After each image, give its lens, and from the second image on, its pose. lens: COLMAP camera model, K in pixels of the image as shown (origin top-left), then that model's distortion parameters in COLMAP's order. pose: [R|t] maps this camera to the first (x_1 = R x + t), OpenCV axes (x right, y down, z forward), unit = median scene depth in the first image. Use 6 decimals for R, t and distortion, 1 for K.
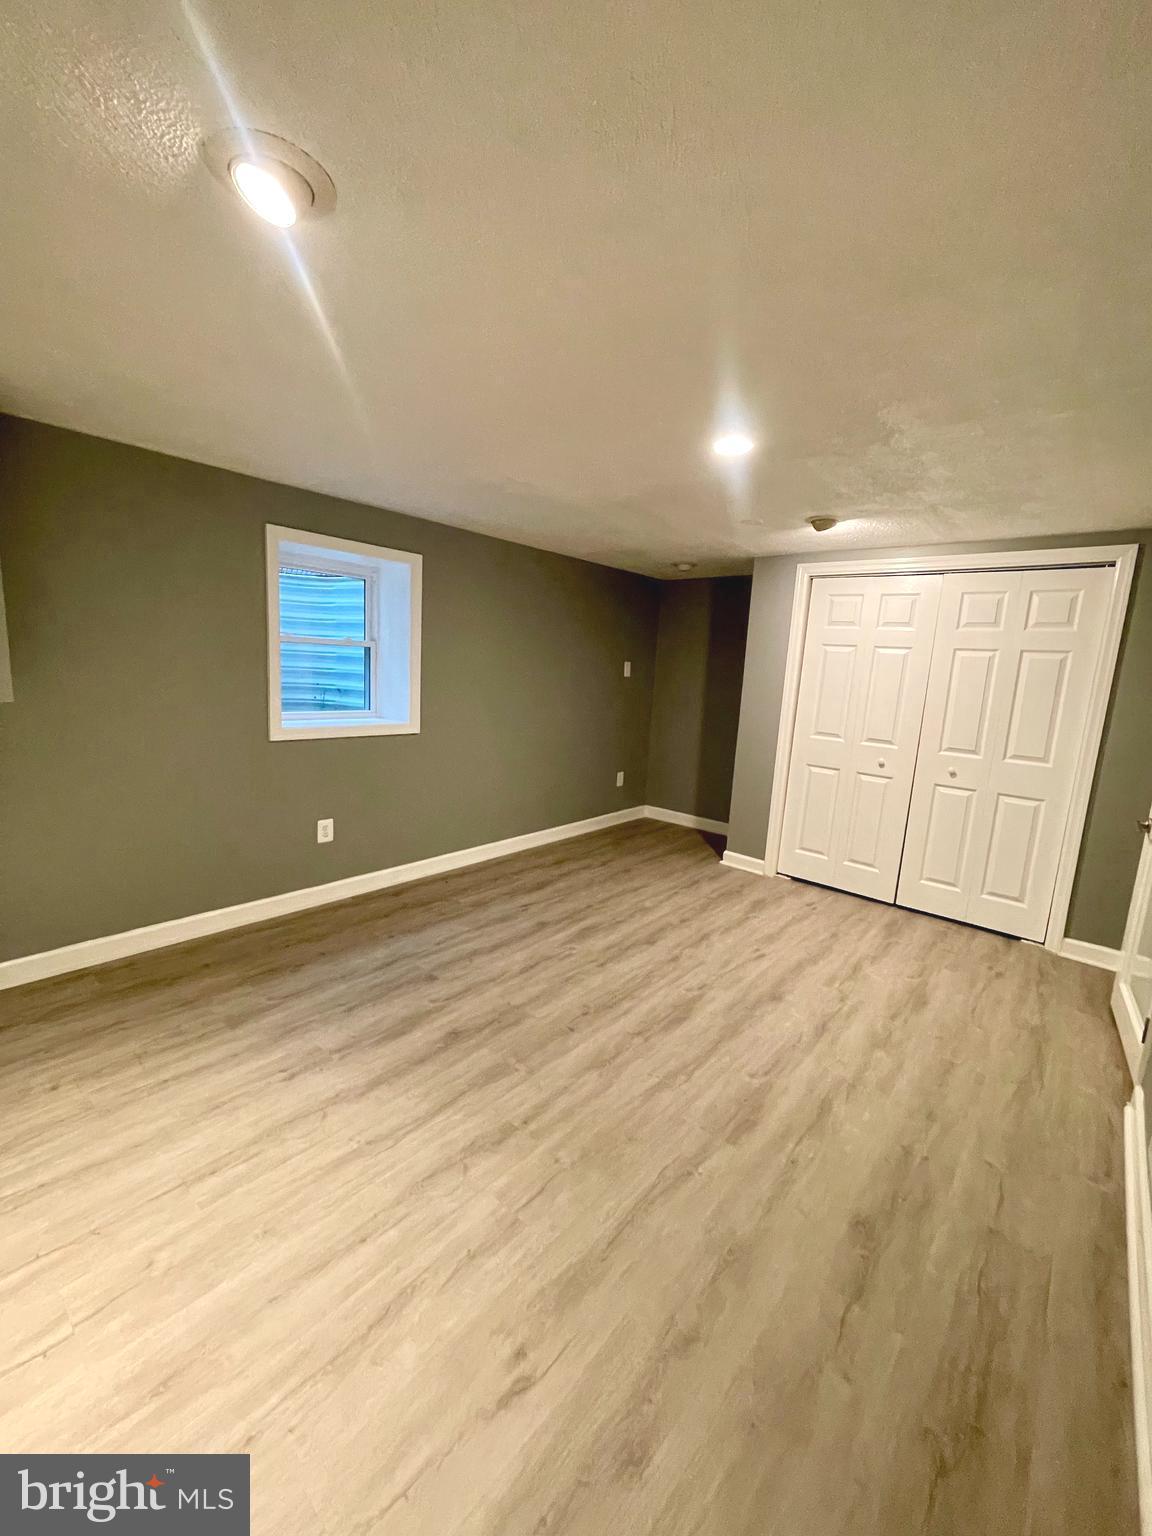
lens RADIAL K [[619.7, 0, 571.9], [0, 619.7, 765.5], [0, 0, 1]] dist [-0.004406, 0.001432]
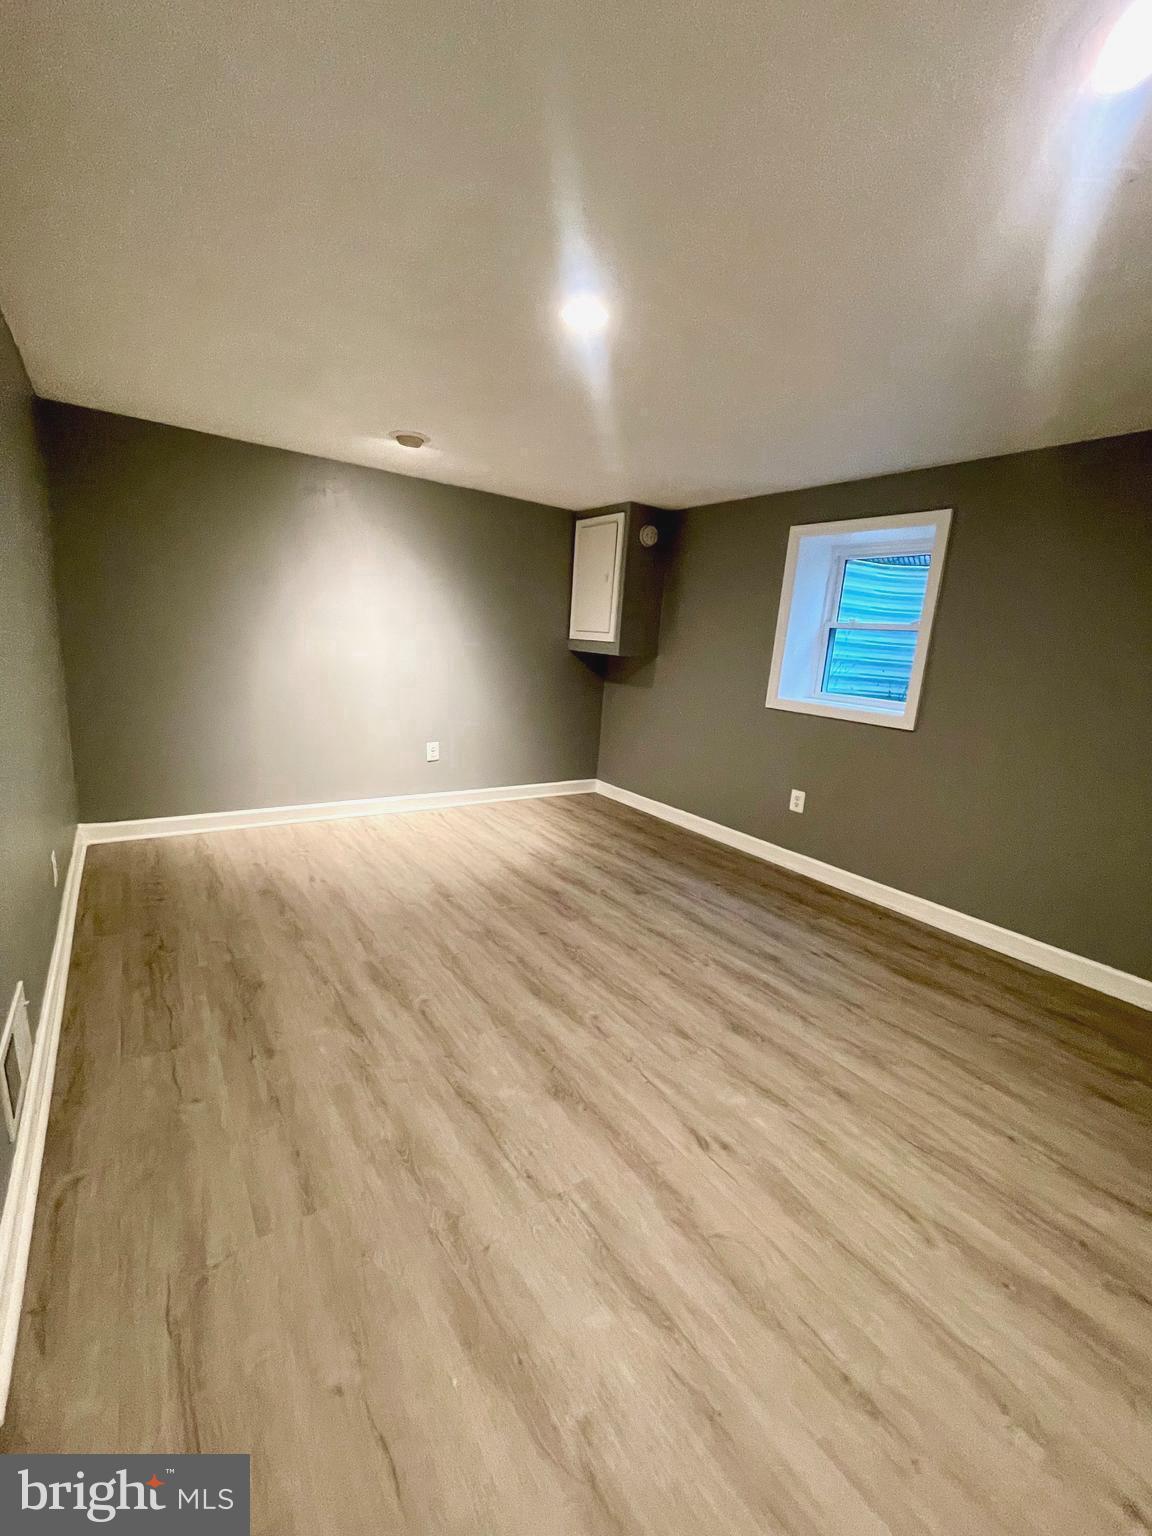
lens RADIAL K [[619.7, 0, 574.4], [0, 619.7, 764.6], [0, 0, 1]] dist [-0.004406, 0.001432]
pose [[-0.234335, 0.124961, -0.964091, 0.791074], [-0.238986, 0.953867, 0.181725, -0.063503], [0.942323, 0.272989, -0.193660, 0.913251]]
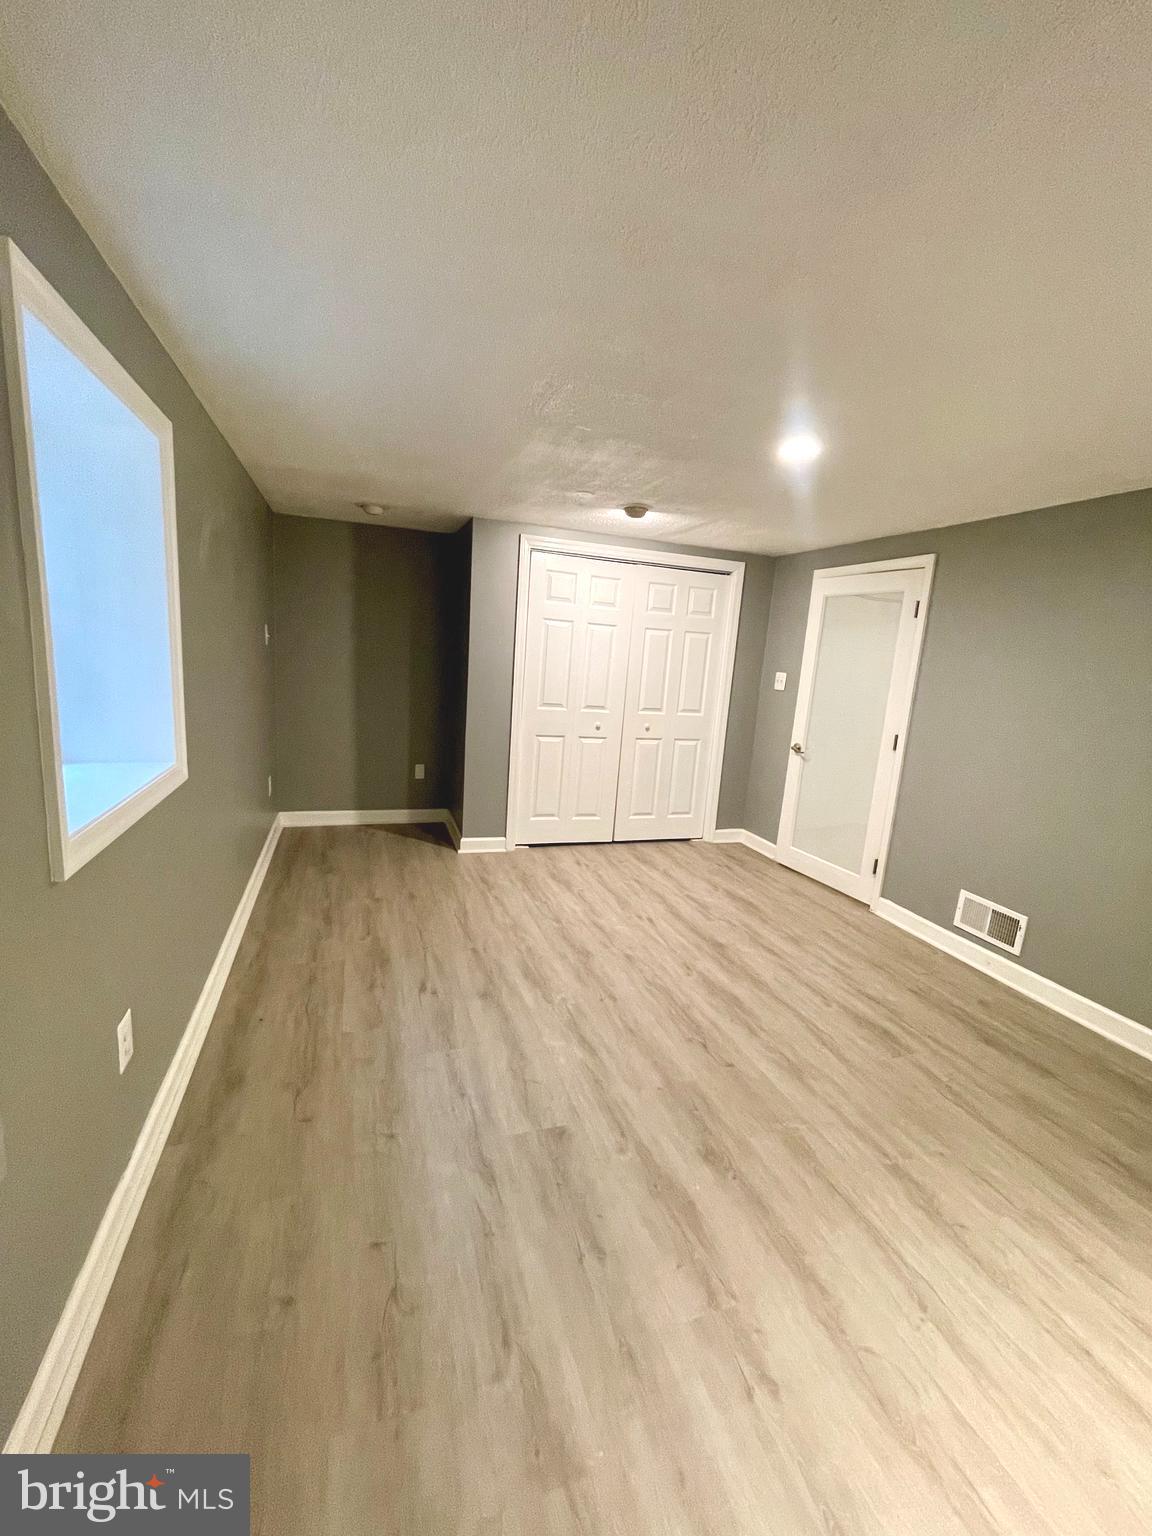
lens RADIAL K [[619.7, 0, 566.6], [0, 619.7, 769.1], [0, 0, 1]] dist [-0.004406, 0.001432]
pose [[0.513137, -0.183739, 0.838409, -0.628575], [0.101915, 0.982951, 0.153040, -0.132634], [-0.852234, 0.006916, 0.523114, 0.556047]]
